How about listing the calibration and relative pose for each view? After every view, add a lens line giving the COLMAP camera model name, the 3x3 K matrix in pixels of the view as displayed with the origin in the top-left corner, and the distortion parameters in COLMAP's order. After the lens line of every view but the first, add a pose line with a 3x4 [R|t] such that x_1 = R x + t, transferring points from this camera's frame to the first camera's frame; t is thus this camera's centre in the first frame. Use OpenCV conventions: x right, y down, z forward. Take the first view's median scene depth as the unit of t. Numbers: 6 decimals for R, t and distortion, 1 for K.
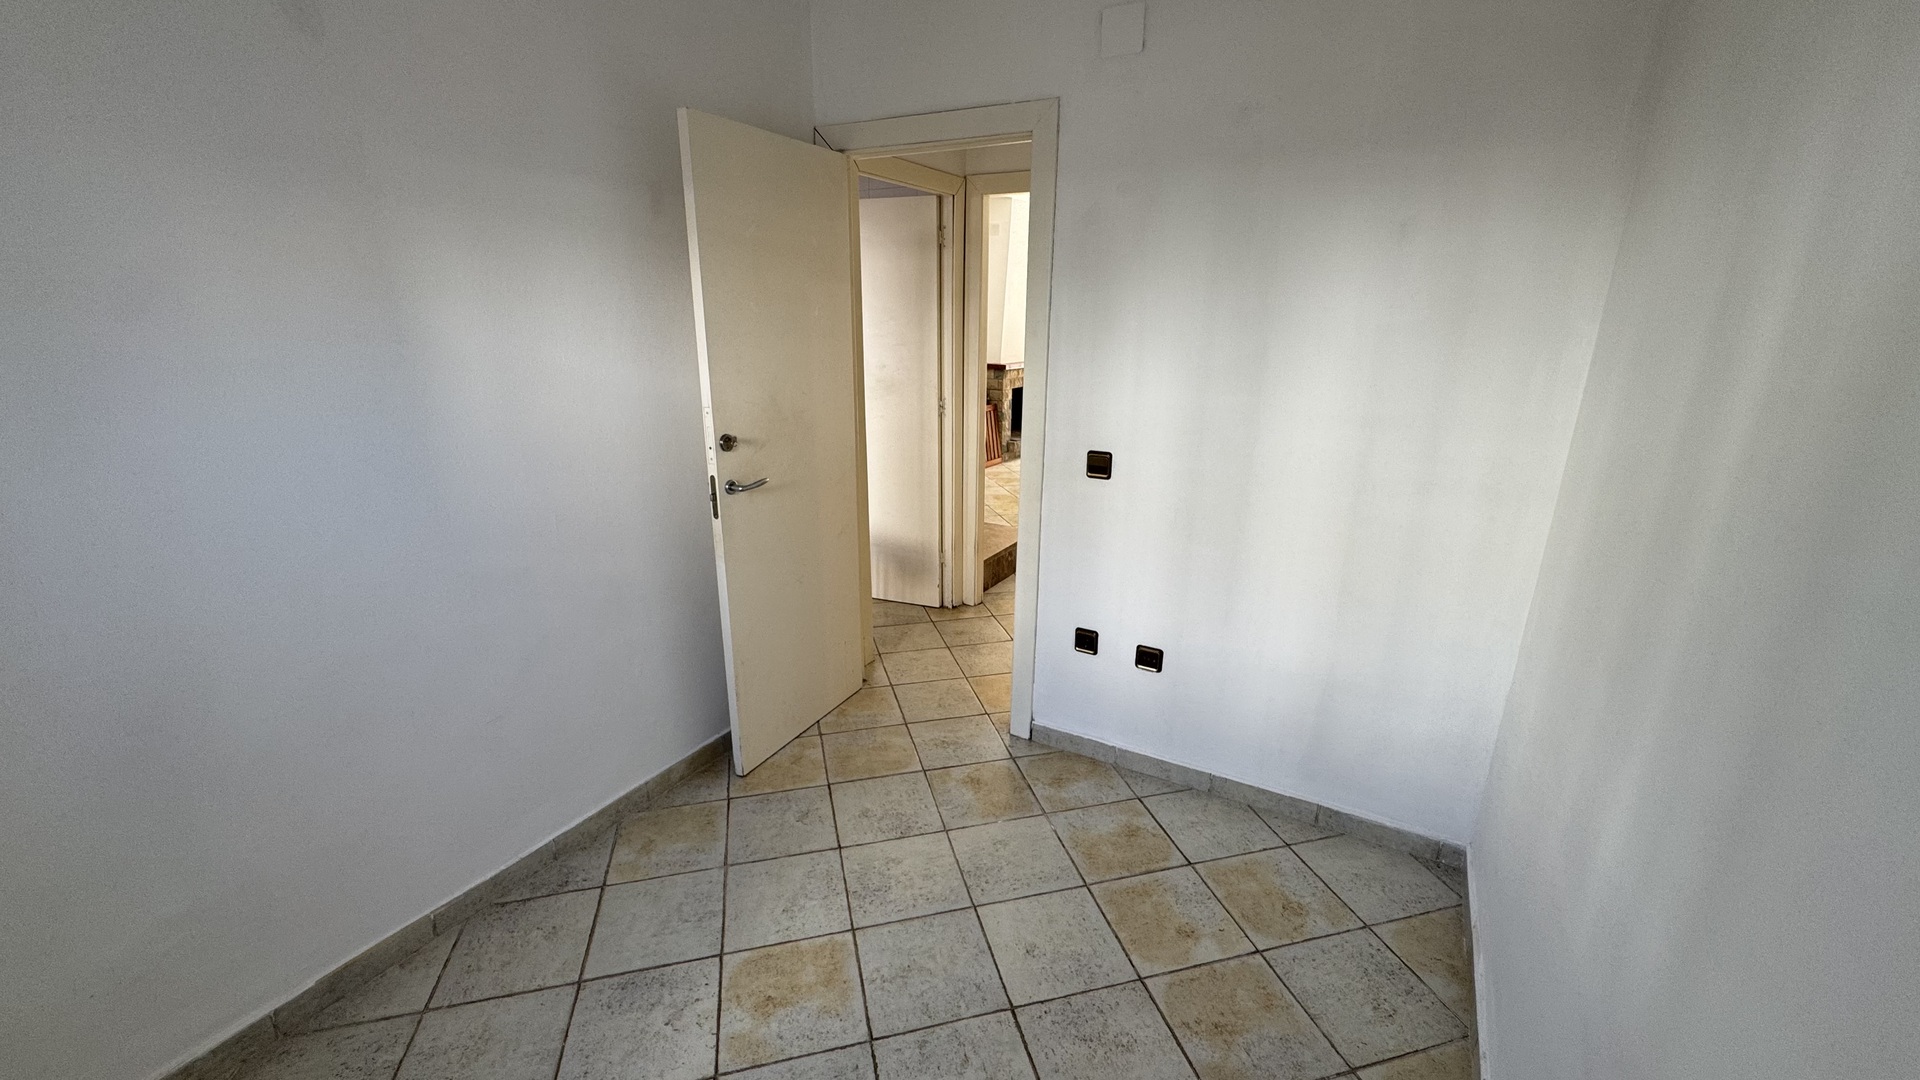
lens RADIAL K [[773.1, 0, 961.1], [0, 773.1, 539.0], [0, 0, 1]] dist [-0.006667, 0.000195]
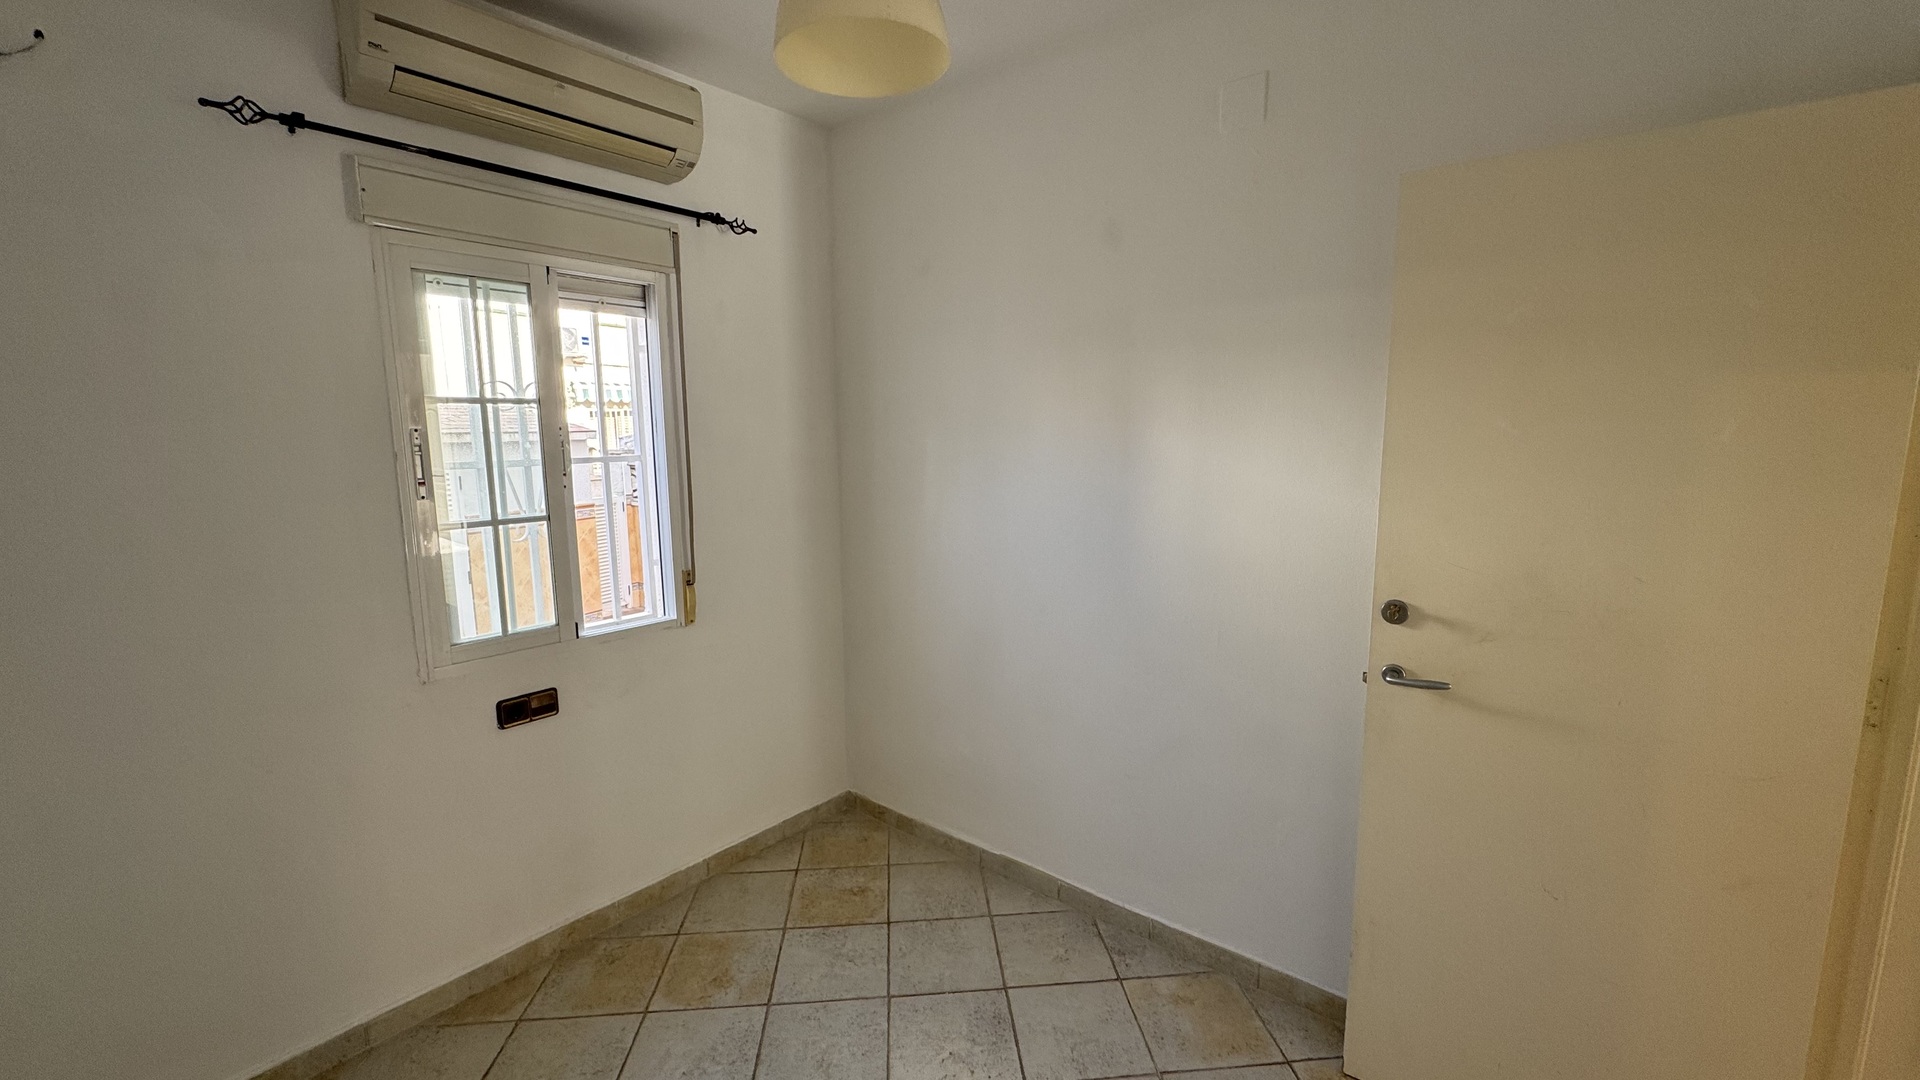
lens RADIAL K [[773.1, 0, 961.1], [0, 773.1, 539.0], [0, 0, 1]] dist [-0.006667, 0.000195]
pose [[-0.151947, 0.135266, -0.979089, 0.451034], [-0.292721, 0.939993, 0.175293, -0.196757], [0.944048, 0.313235, -0.103234, 0.679658]]
